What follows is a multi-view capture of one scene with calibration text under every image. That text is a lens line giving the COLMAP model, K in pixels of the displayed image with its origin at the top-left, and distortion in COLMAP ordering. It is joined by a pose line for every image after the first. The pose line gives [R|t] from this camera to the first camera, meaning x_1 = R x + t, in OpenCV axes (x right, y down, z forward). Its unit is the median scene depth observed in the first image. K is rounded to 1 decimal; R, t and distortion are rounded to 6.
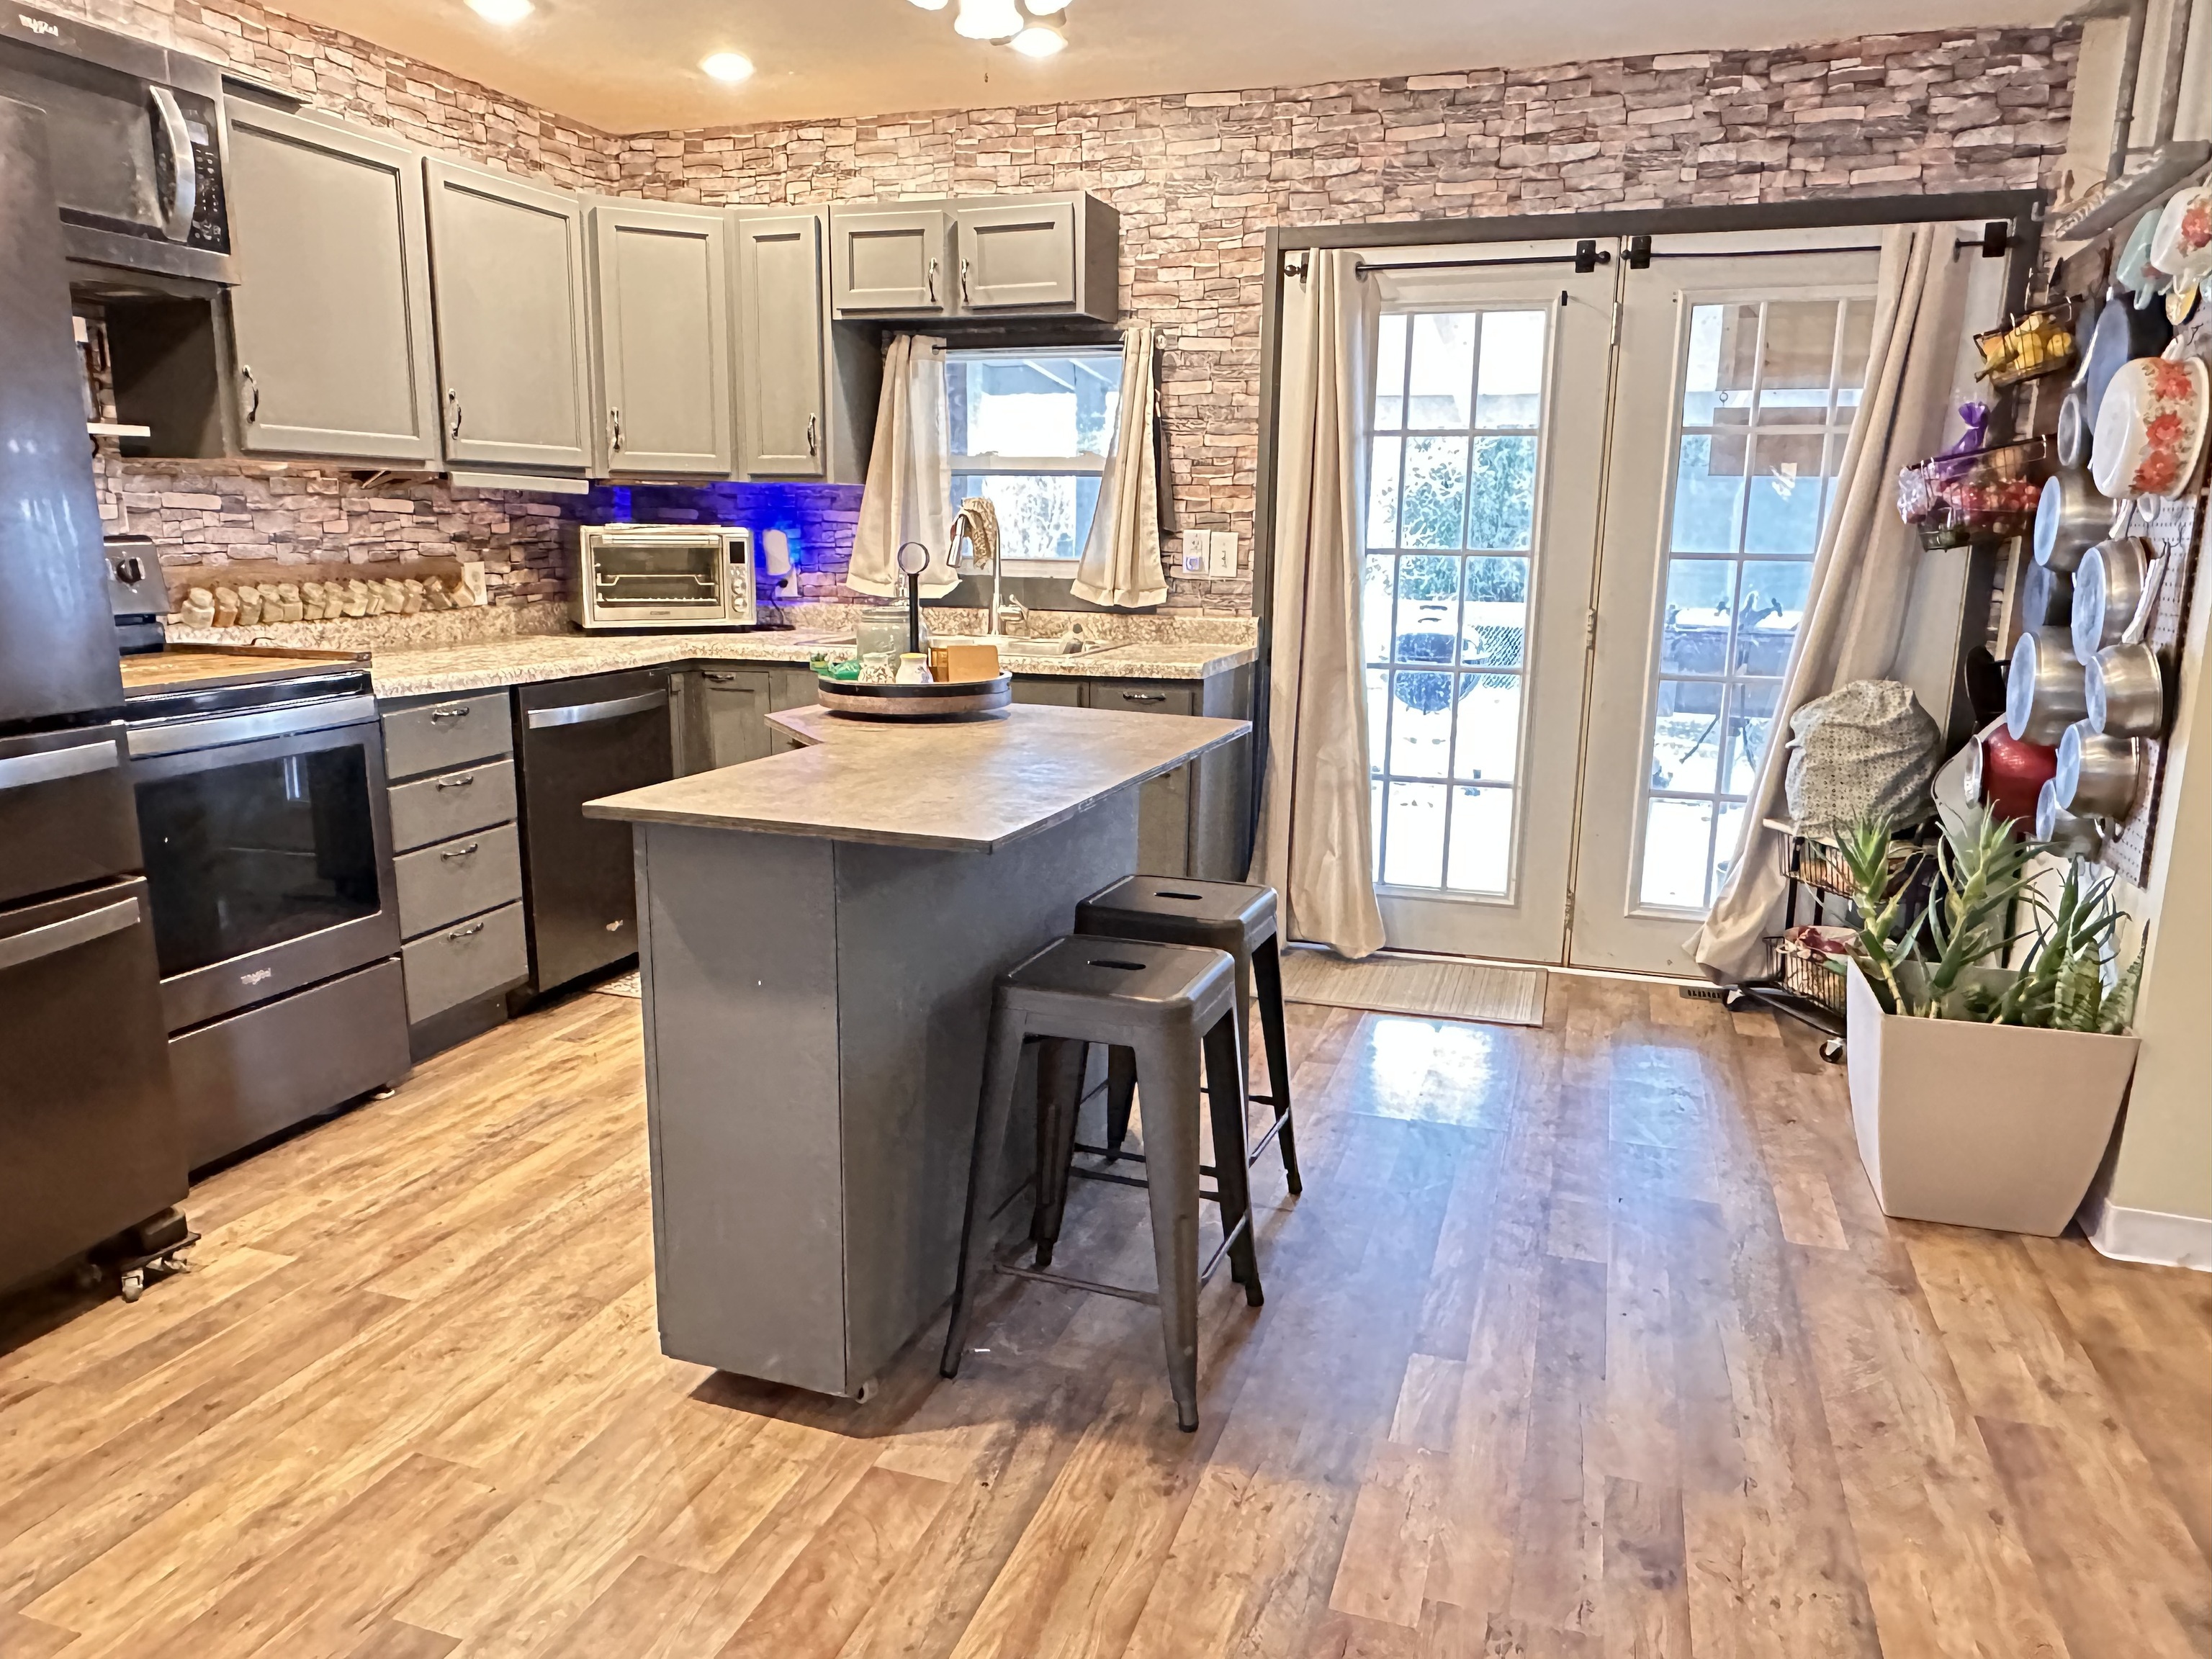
lens RADIAL K [[1514.3, 0, 1103.7], [0, 1514.3, 850.1], [0, 0, 1]] dist [-0.002698, 0.000697]
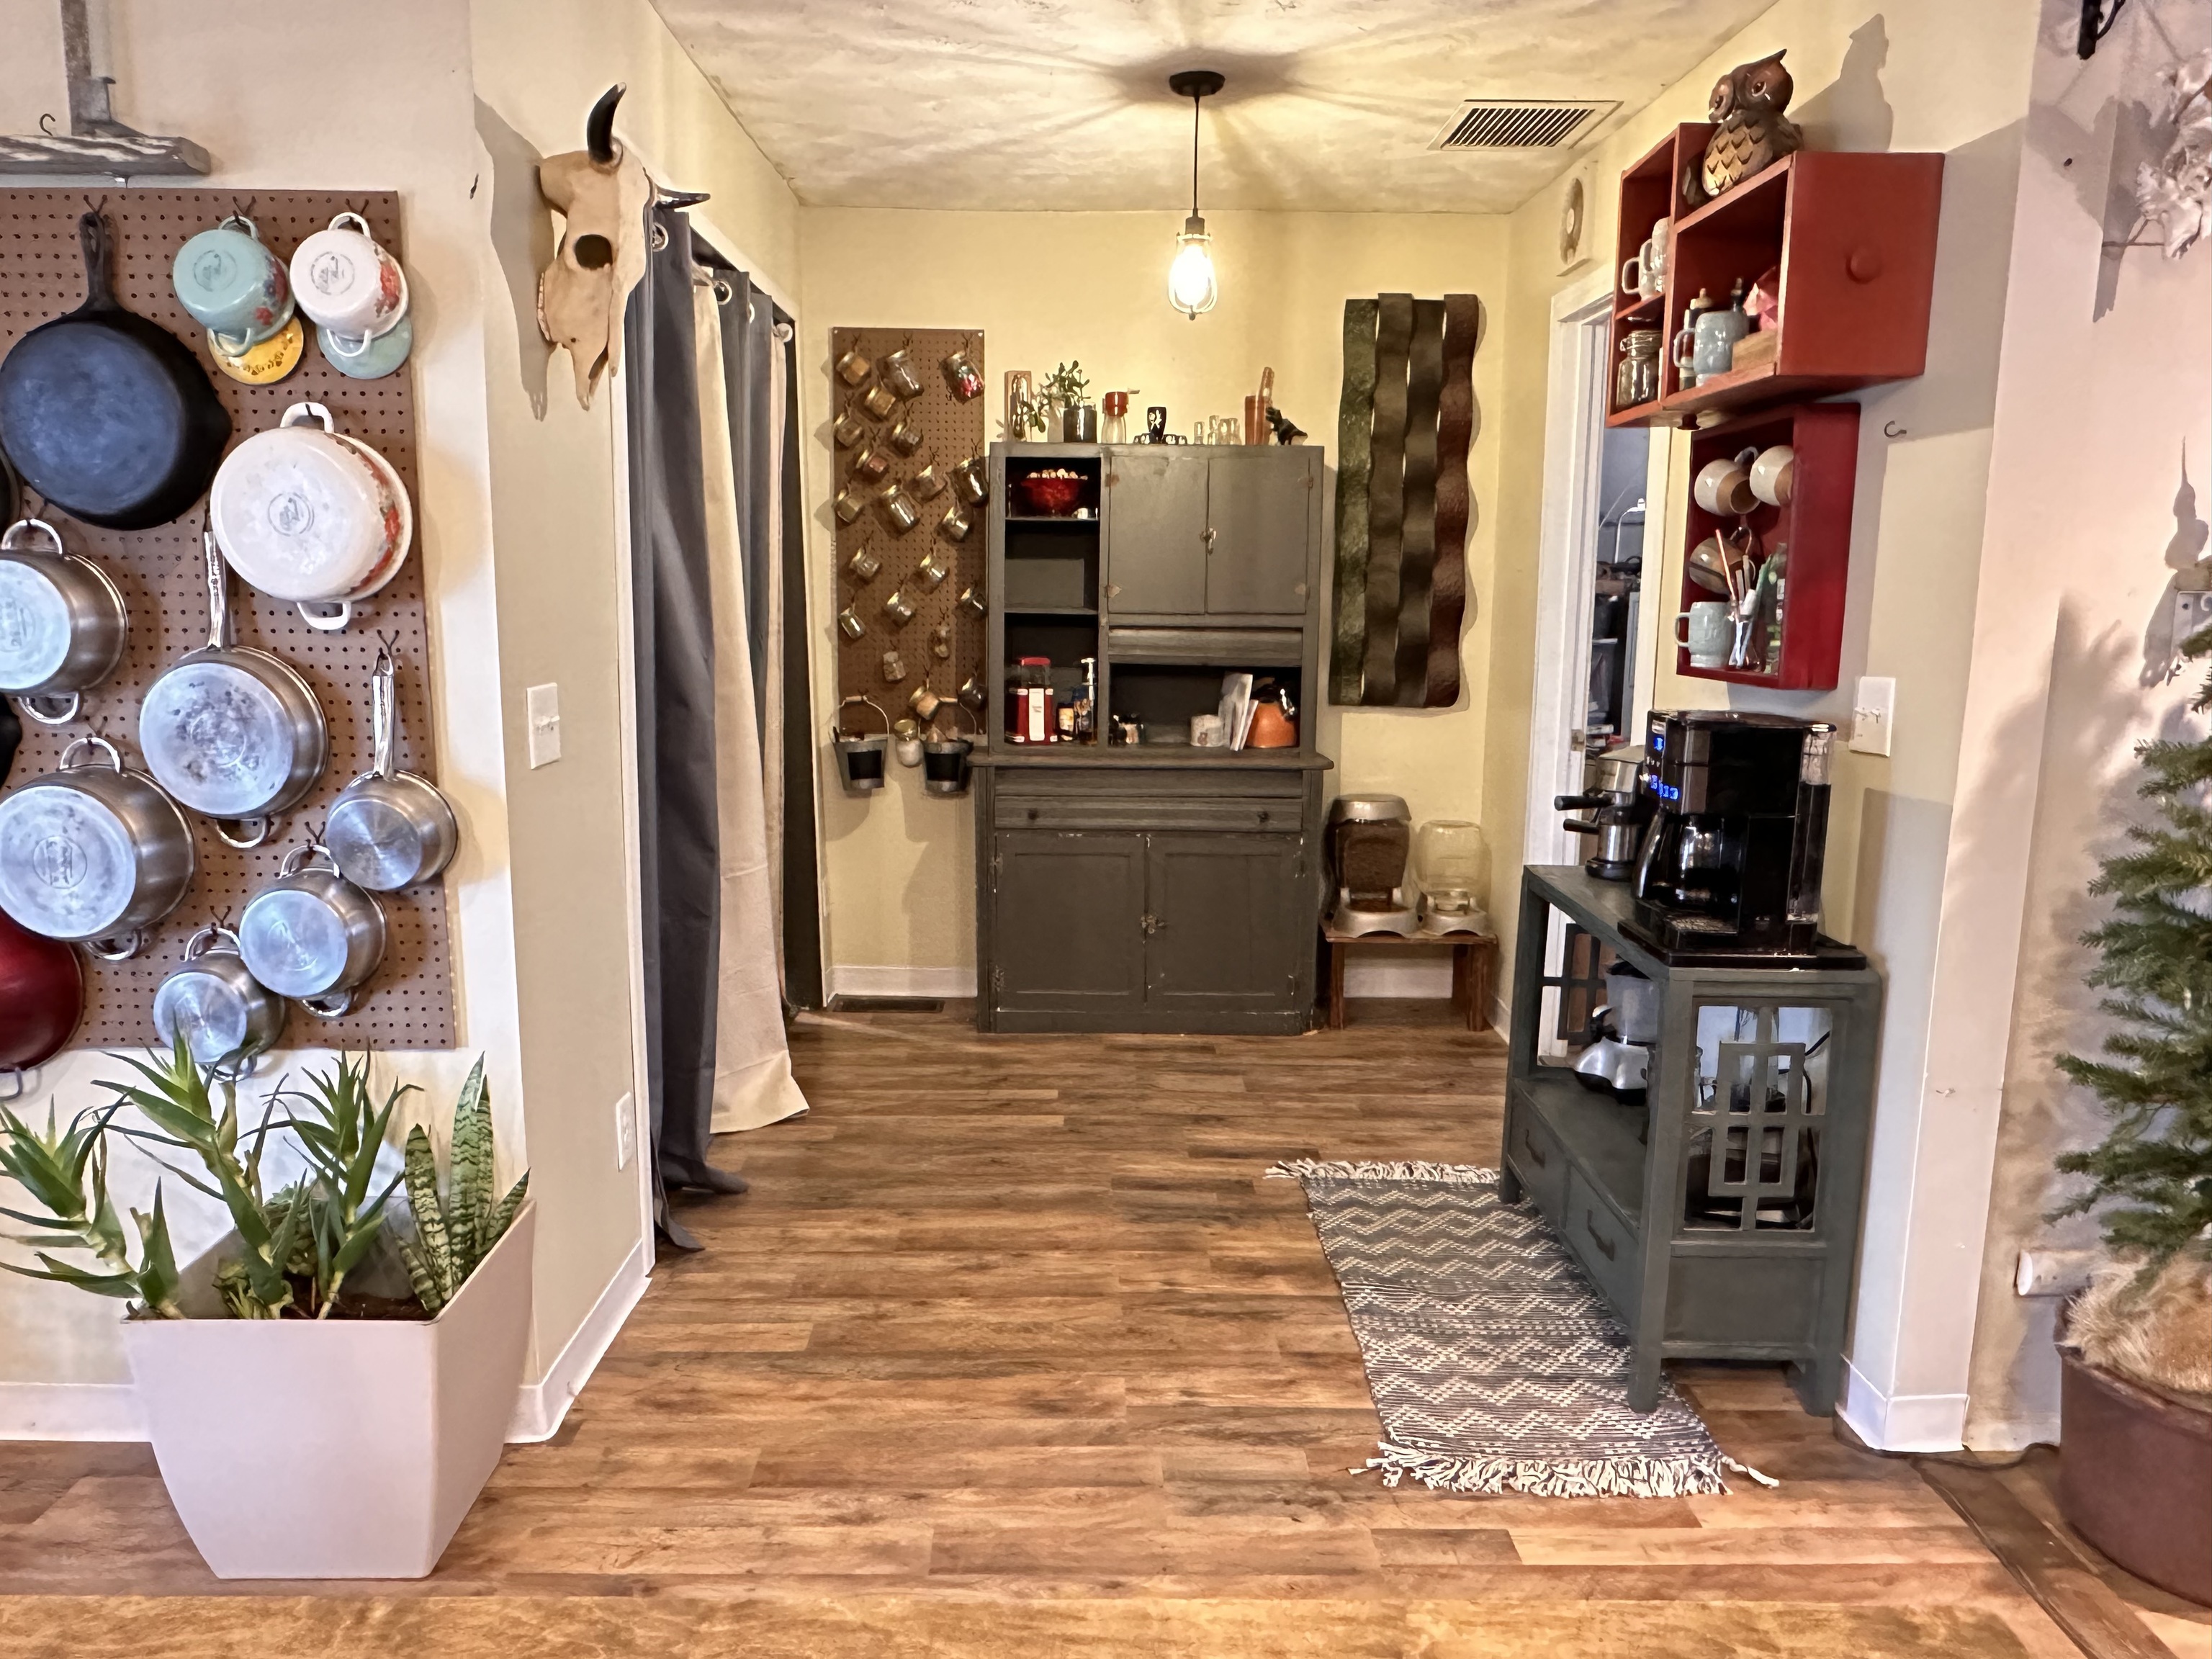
lens RADIAL K [[1564.4, 0, 1094.7], [0, 1564.4, 835.0], [0, 0, 1]] dist [-0.003460, -0.001398]
pose [[-0.326184, -0.172857, 0.929368, -0.168766], [0.181634, 0.953360, 0.241068, -0.165792], [-0.927692, 0.247437, -0.279574, 0.607140]]
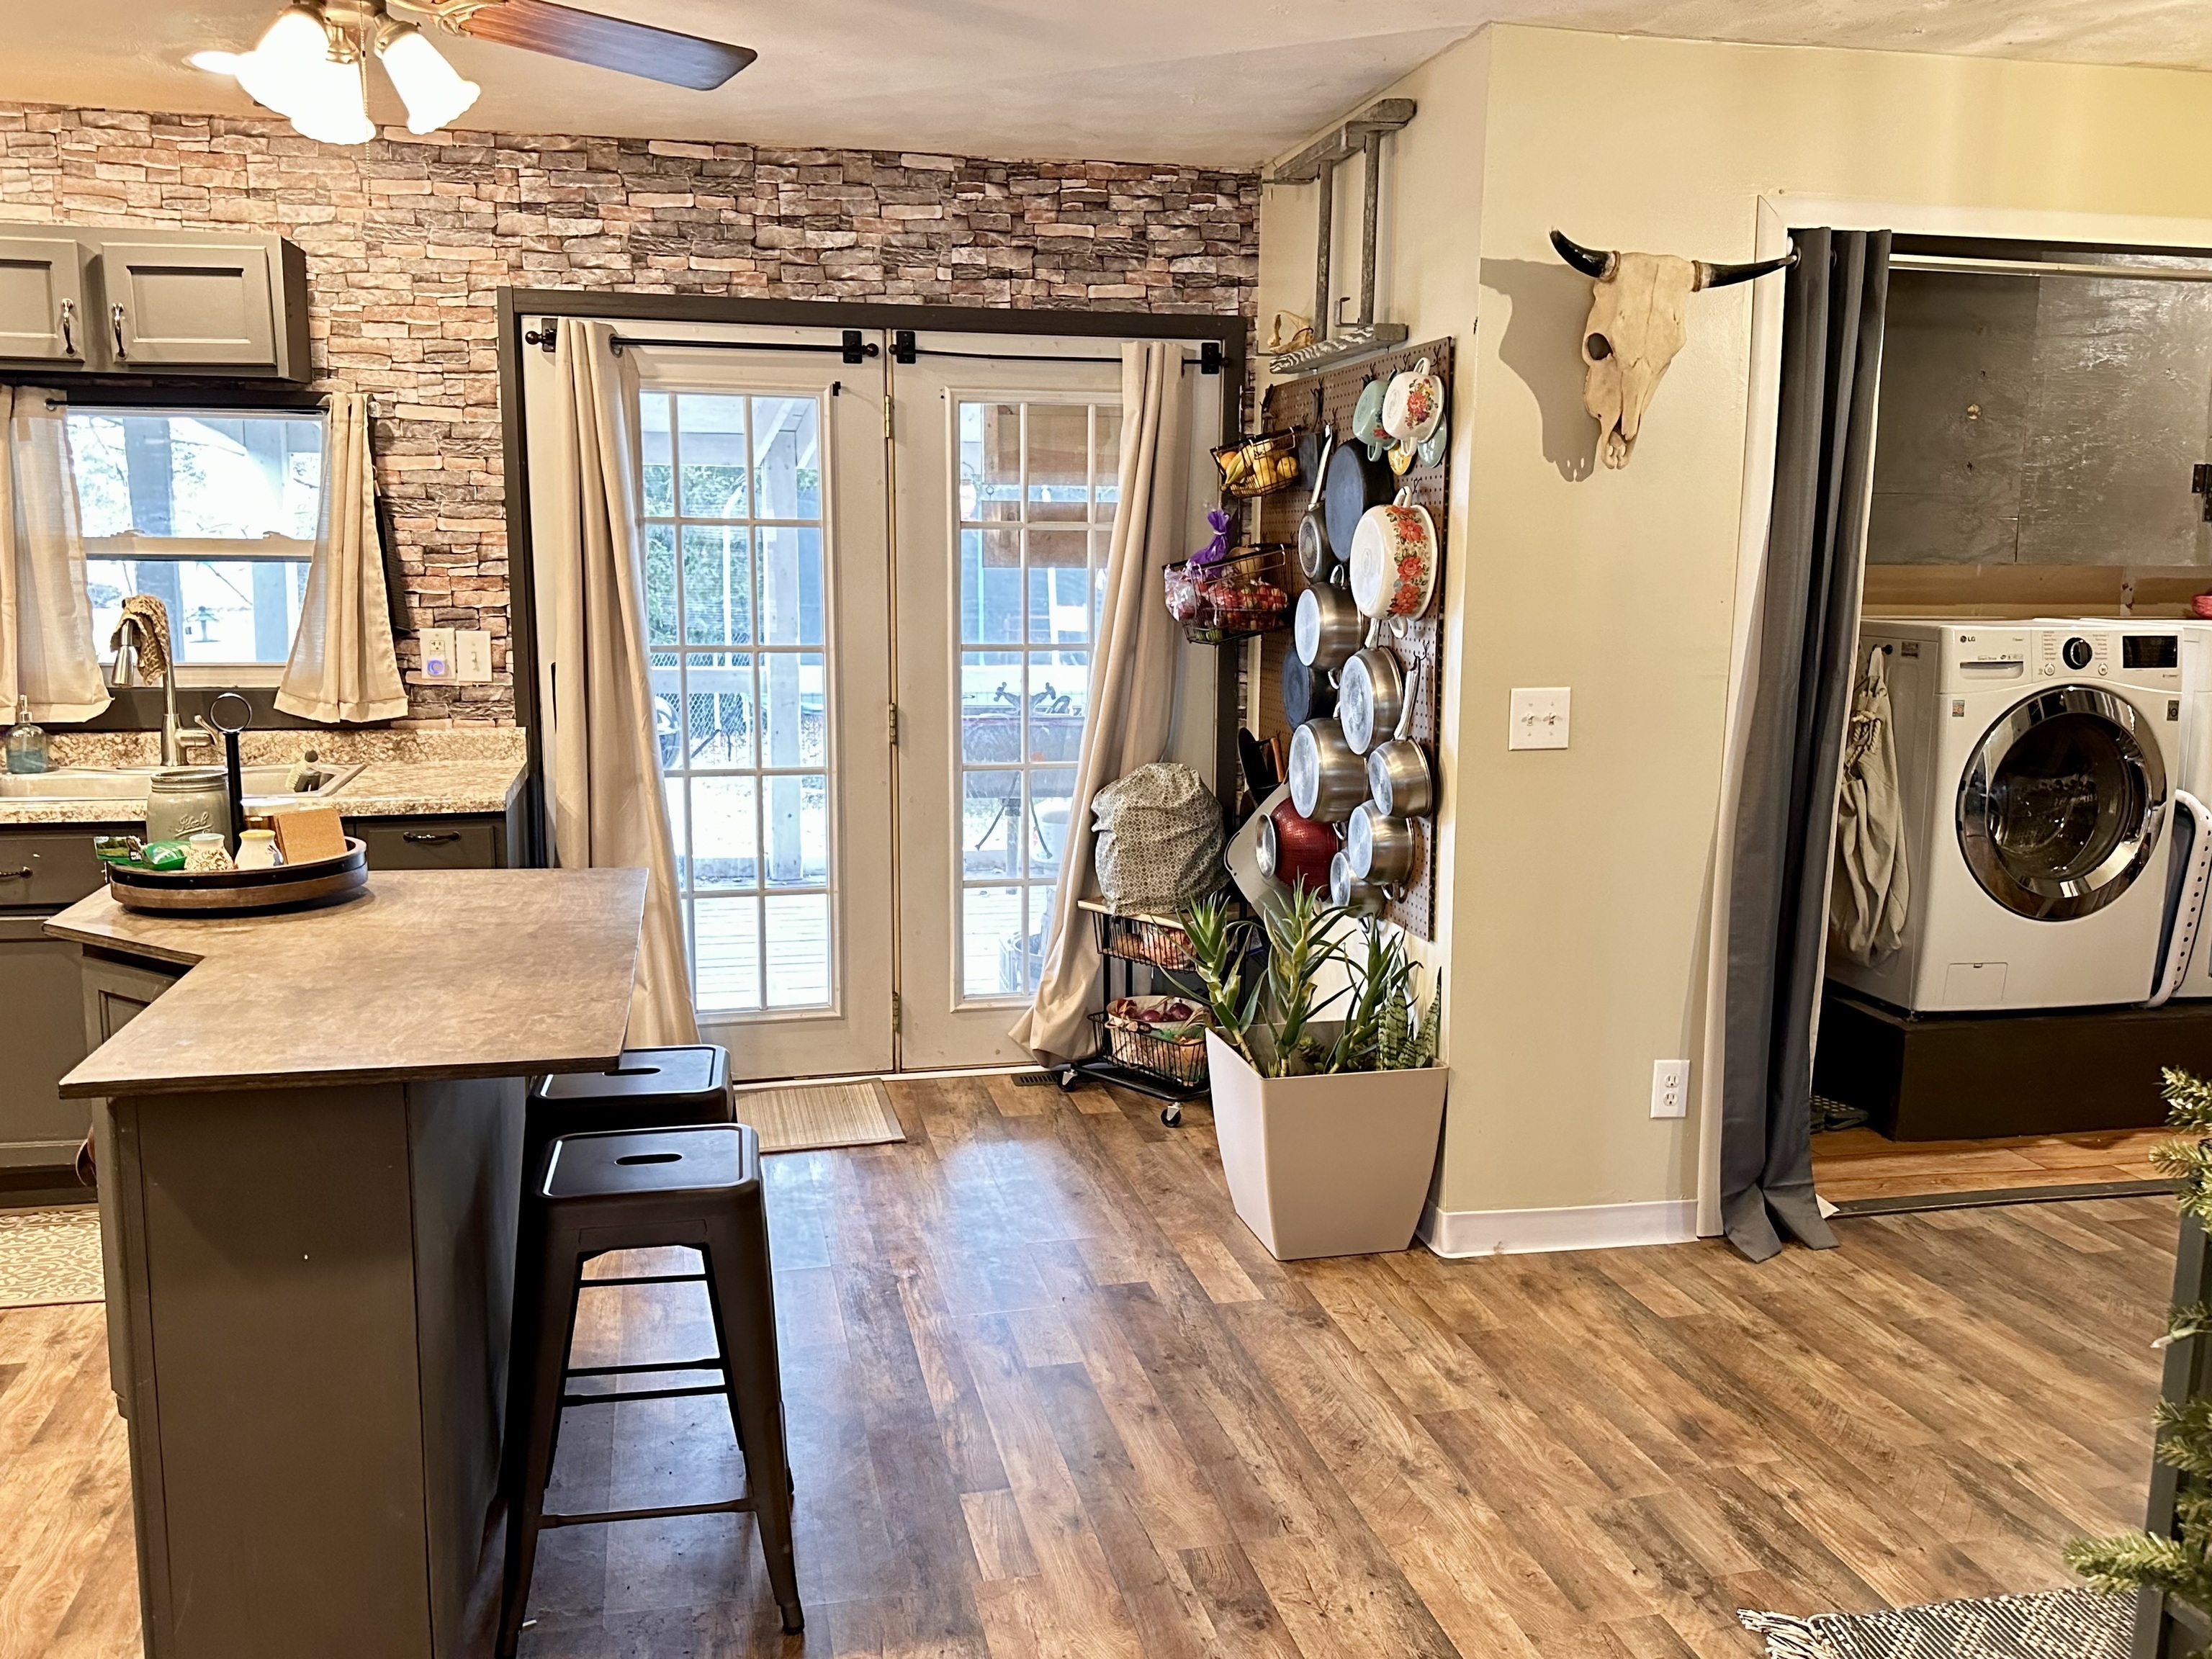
lens RADIAL K [[1843.5, 0, 1101.2], [0, 1843.5, 820.7], [0, 0, 1]] dist [0.165859, -0.320332]
pose [[0.854168, -0.084057, 0.513159, -0.194926], [0.111671, 0.993476, -0.023145, -0.044956], [-0.507866, 0.077074, 0.857981, -0.092677]]
